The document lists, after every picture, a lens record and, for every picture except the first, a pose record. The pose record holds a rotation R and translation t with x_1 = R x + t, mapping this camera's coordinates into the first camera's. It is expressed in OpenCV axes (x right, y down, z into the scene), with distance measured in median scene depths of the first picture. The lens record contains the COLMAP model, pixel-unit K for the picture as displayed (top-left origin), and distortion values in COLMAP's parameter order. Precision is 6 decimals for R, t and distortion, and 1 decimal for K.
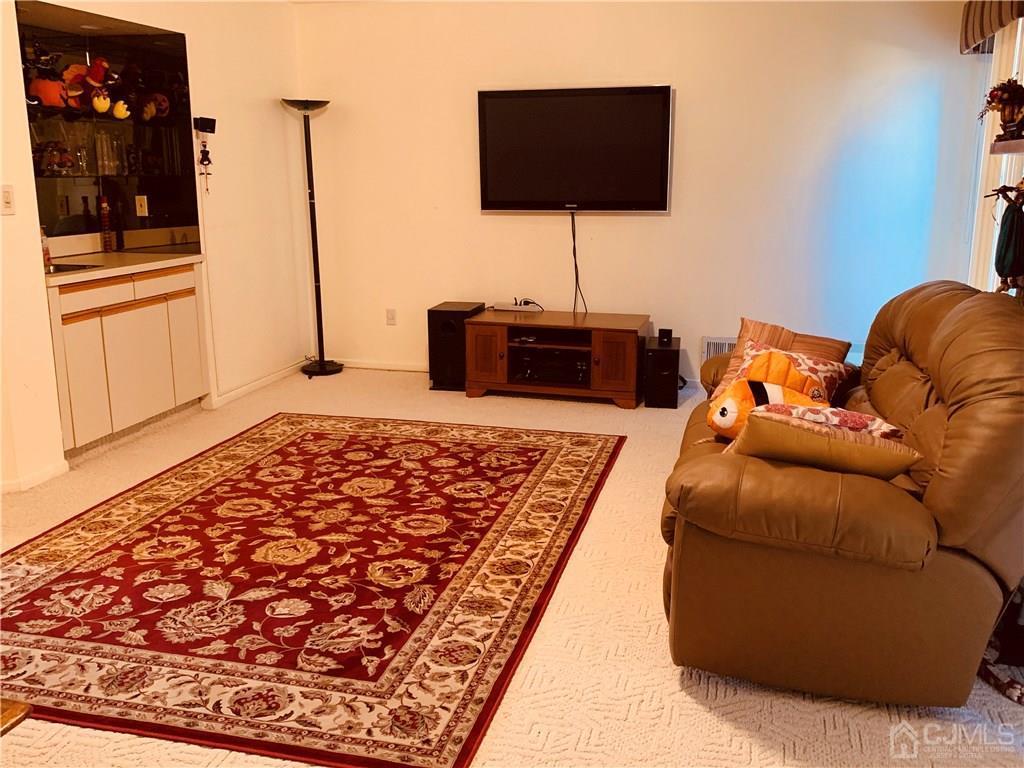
lens RADIAL K [[917.8, 0, 512.0], [0, 917.8, 384.0], [0, 0, 1]] dist [0.001970, -0.209171]
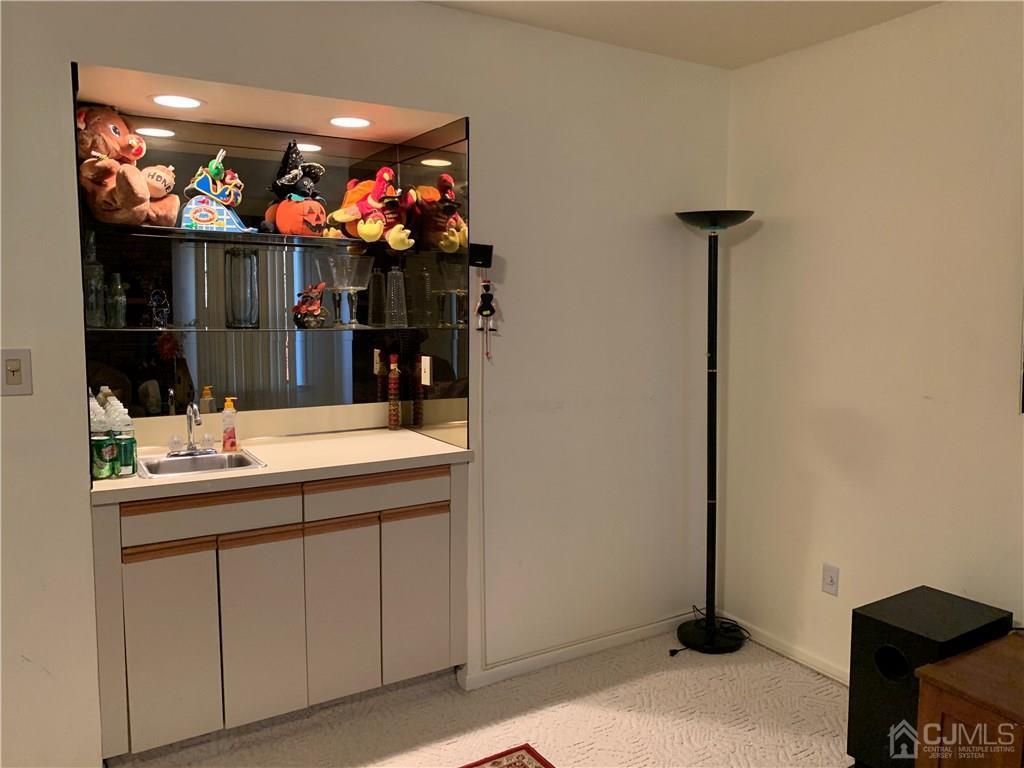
lens RADIAL K [[776.0, 0, 506.1], [0, 776.0, 378.7], [0, 0, 1]] dist [0.090235, -0.171765]
pose [[0.722424, 0.061090, -0.688746, 0.057874], [-0.154754, 0.985106, -0.074945, -0.155130], [0.673910, 0.160728, 0.721119, 0.610860]]
